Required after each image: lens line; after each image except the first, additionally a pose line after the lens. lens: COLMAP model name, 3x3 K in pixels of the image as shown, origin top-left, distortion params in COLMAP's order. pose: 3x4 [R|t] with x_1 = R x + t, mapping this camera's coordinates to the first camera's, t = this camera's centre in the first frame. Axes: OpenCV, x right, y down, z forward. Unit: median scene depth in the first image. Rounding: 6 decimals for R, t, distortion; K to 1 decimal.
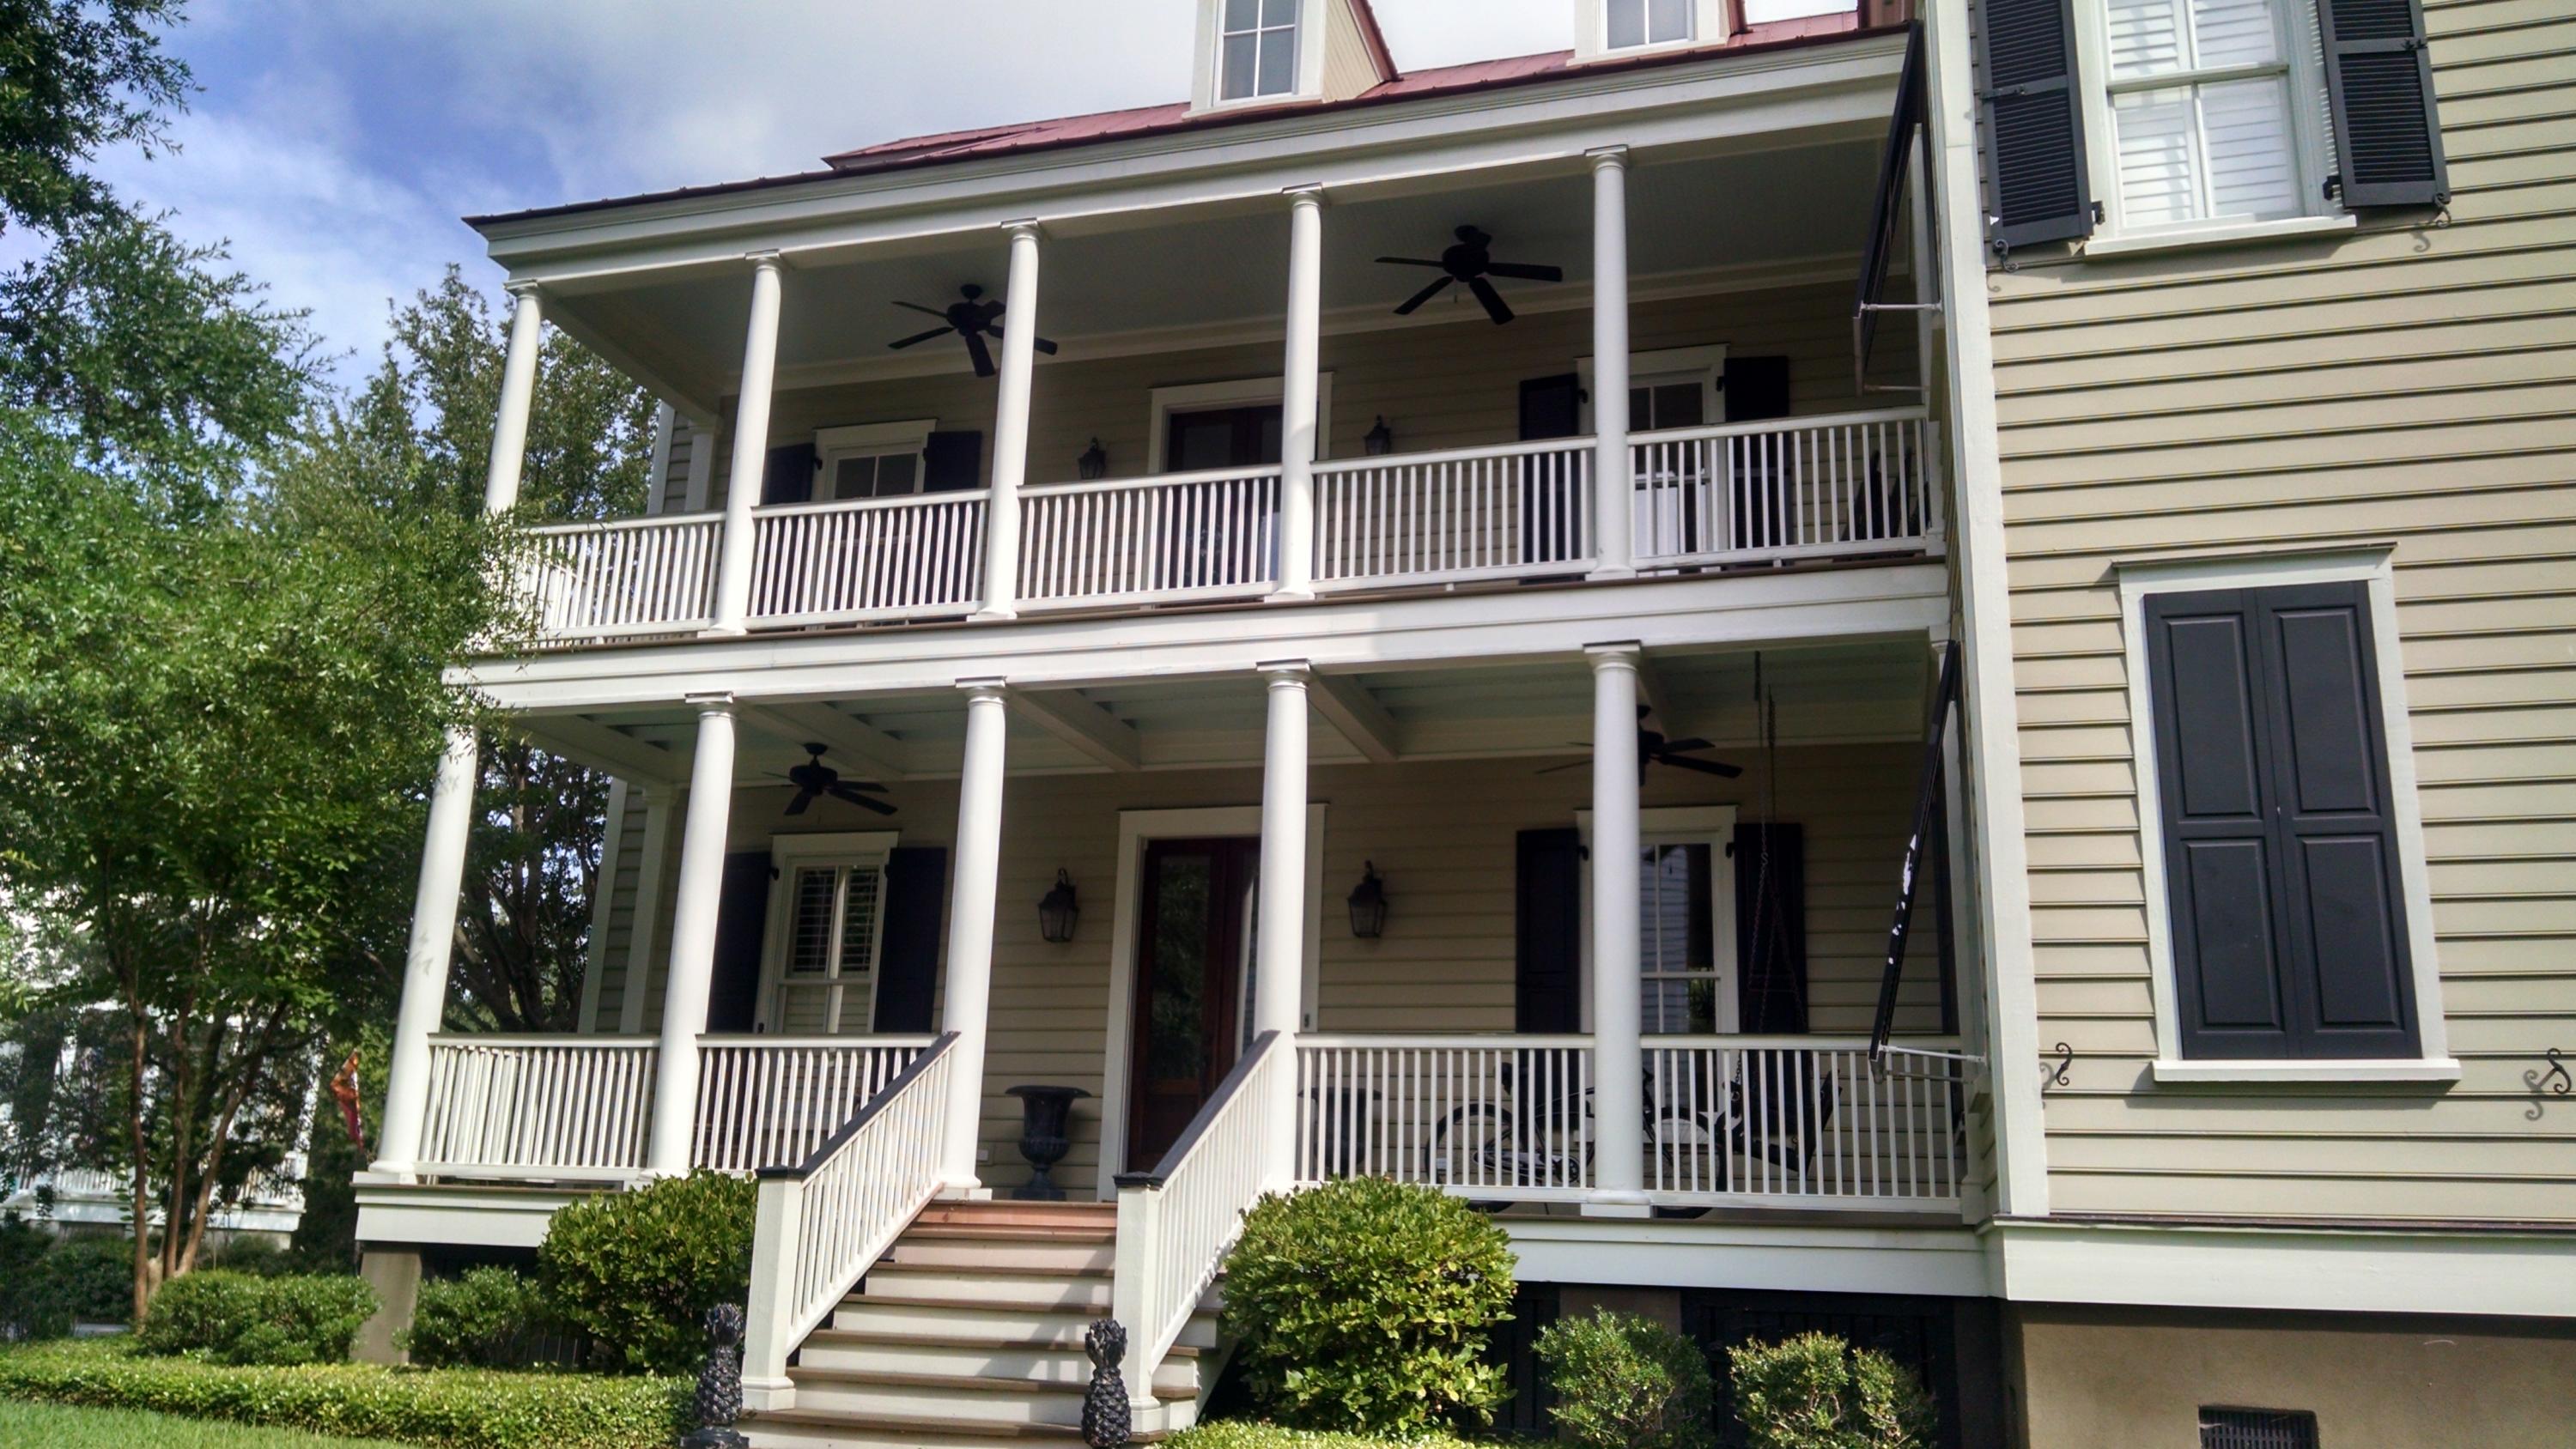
lens RADIAL K [[1959.2, 0, 1287.7], [0, 1959.2, 713.1], [0, 0, 1]] dist [-0.020394, -0.001081]
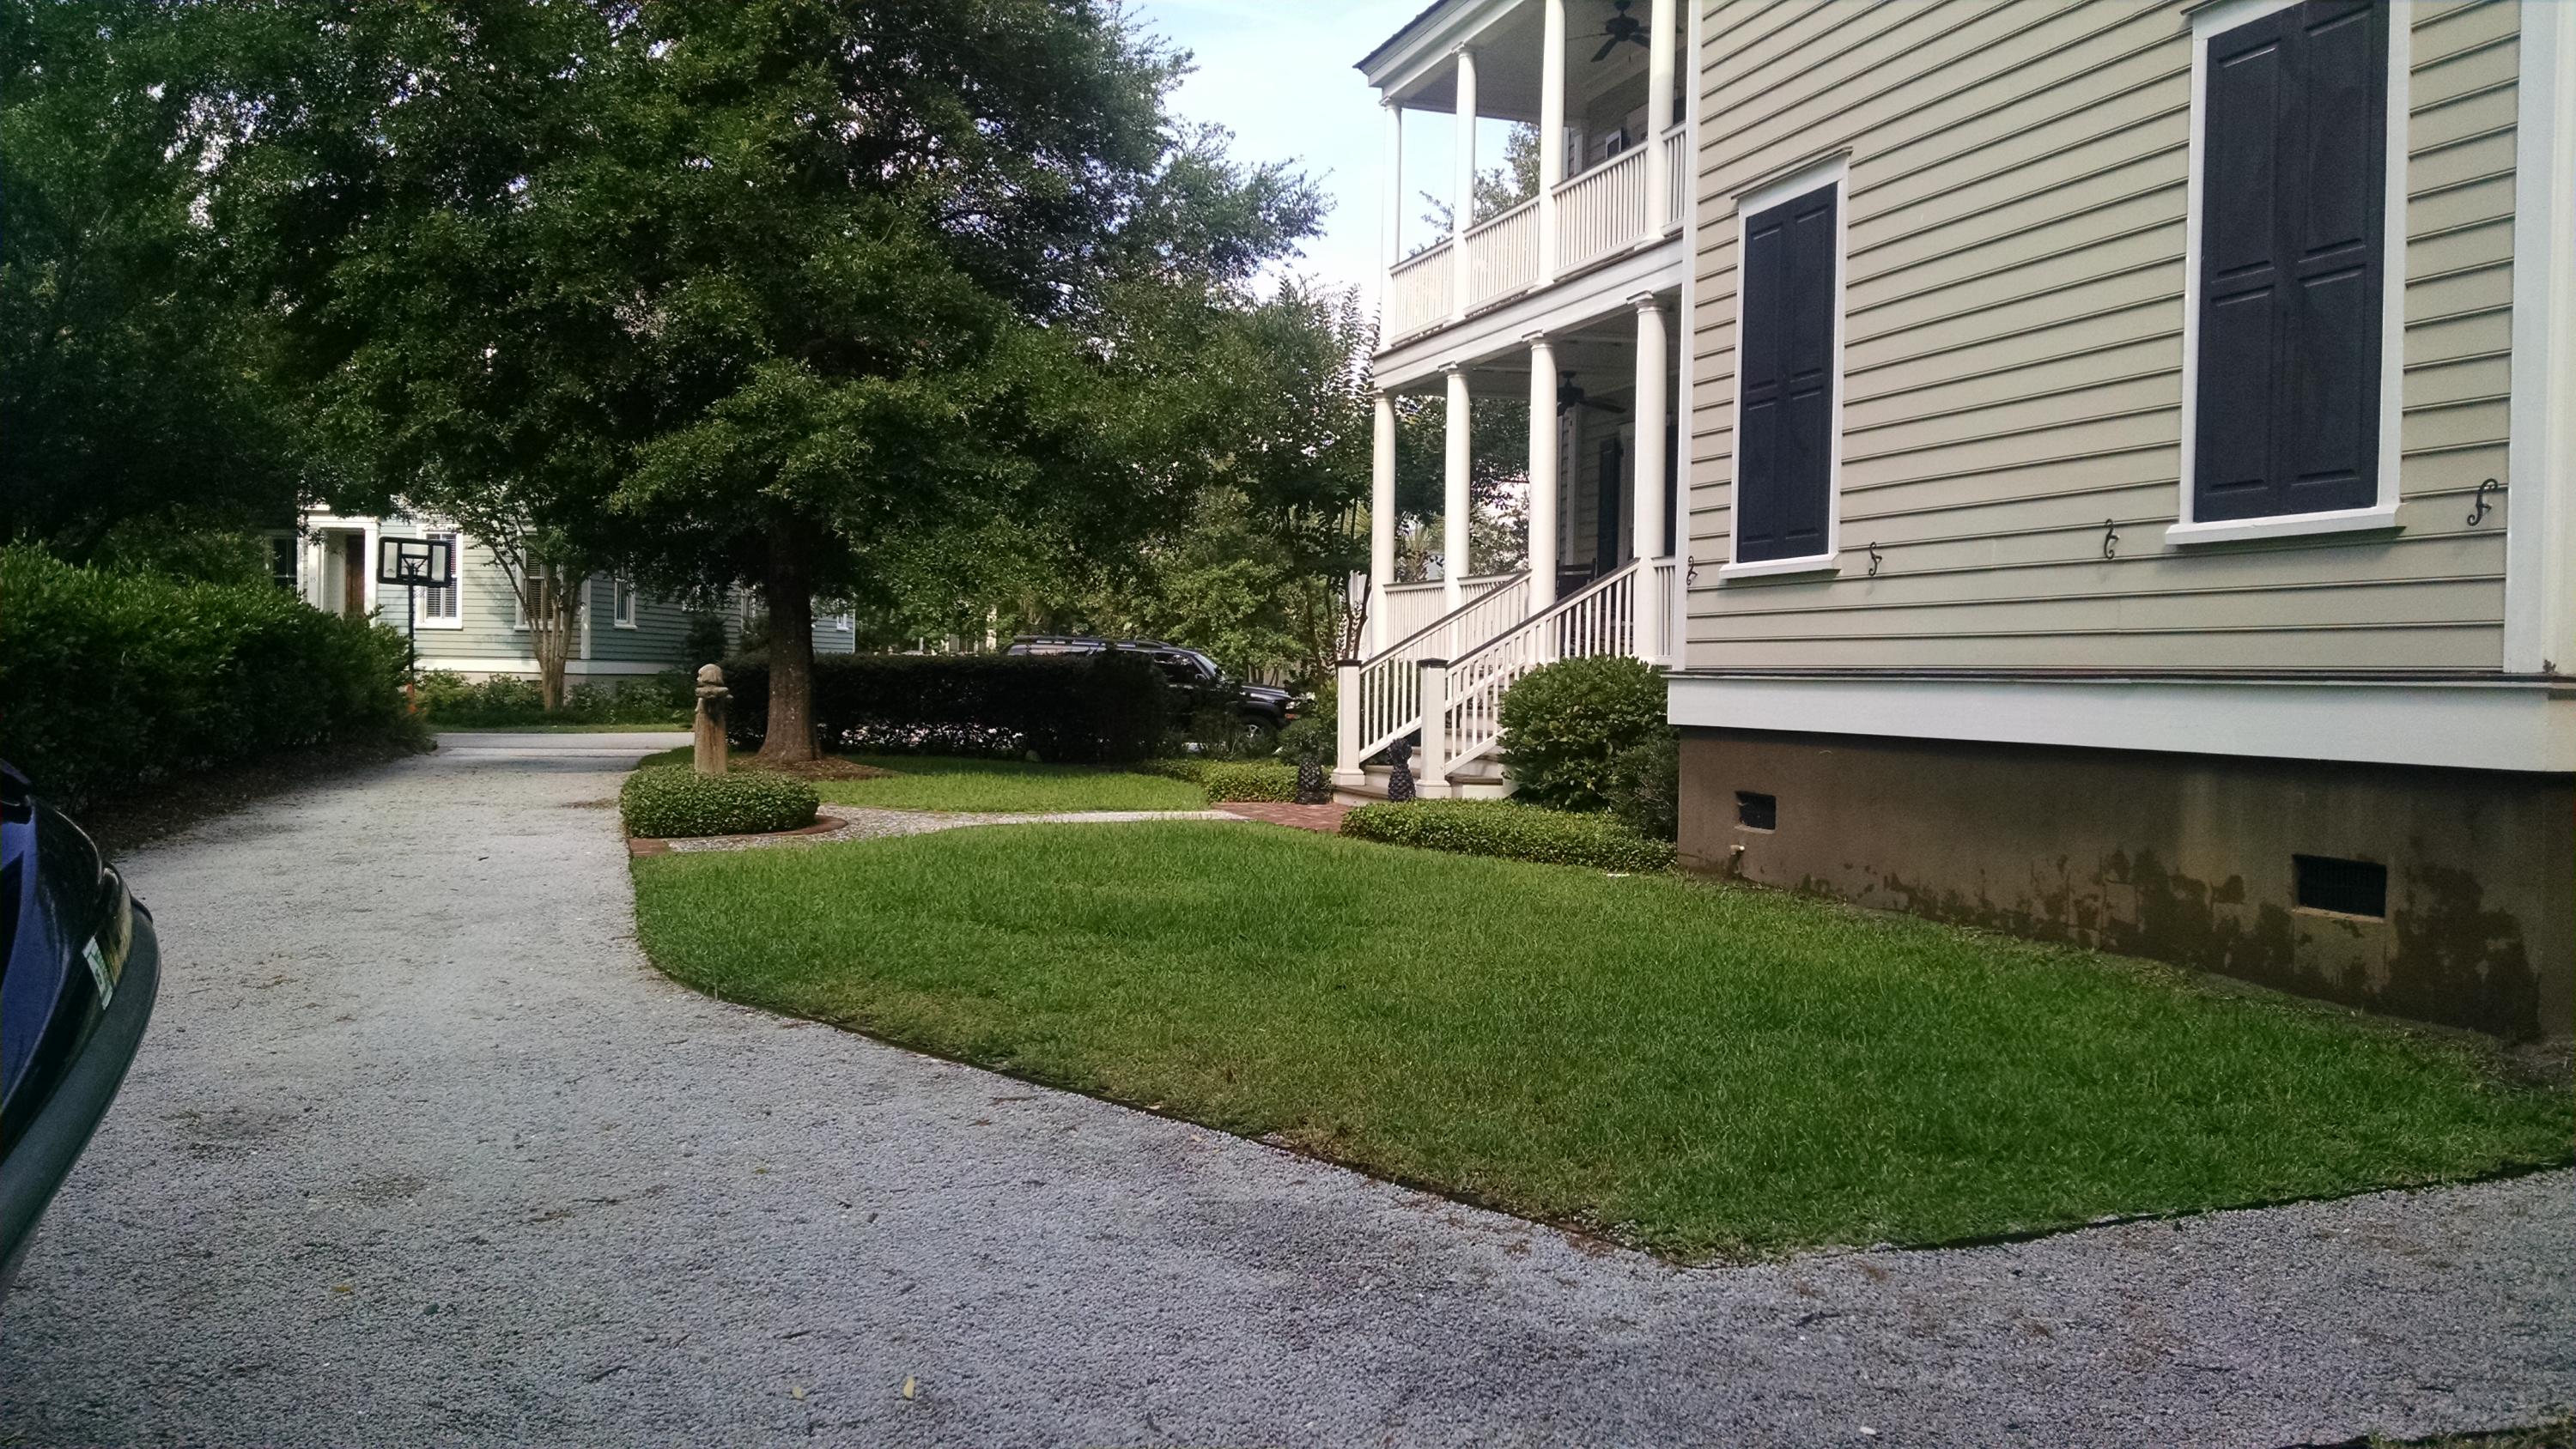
lens RADIAL K [[1959.2, 0, 1289.0], [0, 1959.2, 724.1], [0, 0, 1]] dist [-0.020394, -0.001081]
pose [[0.590399, -0.010398, -0.807045, 1.328578], [0.226722, 0.961792, 0.153468, -0.003487], [0.774614, -0.273582, 0.570199, -0.102143]]
